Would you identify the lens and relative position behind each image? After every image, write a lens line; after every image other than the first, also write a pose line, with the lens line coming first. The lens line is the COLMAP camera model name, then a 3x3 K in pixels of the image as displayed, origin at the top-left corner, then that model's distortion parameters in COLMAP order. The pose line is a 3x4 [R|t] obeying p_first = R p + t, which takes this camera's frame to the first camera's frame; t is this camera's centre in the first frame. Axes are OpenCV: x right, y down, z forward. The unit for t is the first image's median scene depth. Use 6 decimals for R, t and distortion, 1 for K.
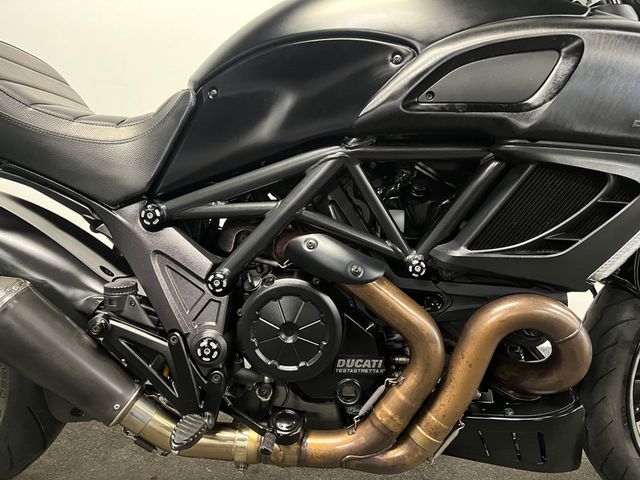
lens RADIAL K [[513.0, 0, 320.0], [0, 513.0, 240.0], [0, 0, 1]] dist [0.034489, 0.001976]
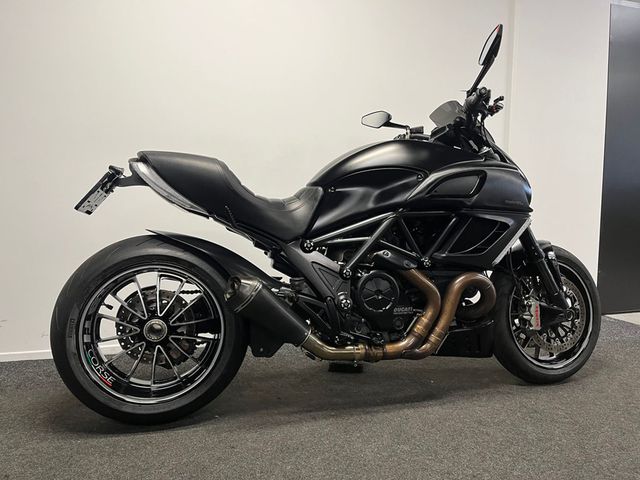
lens RADIAL K [[490.5, 0, 295.6], [0, 490.5, 230.1], [0, 0, 1]] dist [0.000544, -0.003881]
pose [[0.966140, -0.024861, 0.256818, -0.932211], [0.061515, 0.988839, -0.135693, 0.167591], [-0.250578, 0.146897, 0.956887, -0.974550]]
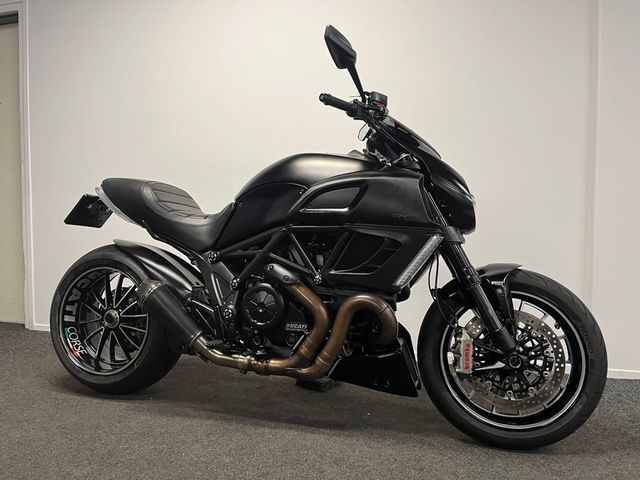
lens RADIAL K [[490.5, 0, 295.6], [0, 490.5, 230.1], [0, 0, 1]] dist [0.000544, -0.003881]
pose [[0.952205, -0.007546, -0.305367, 0.725754], [-0.045242, 0.985185, -0.165421, 0.190263], [0.302091, 0.171330, 0.937756, -1.009258]]
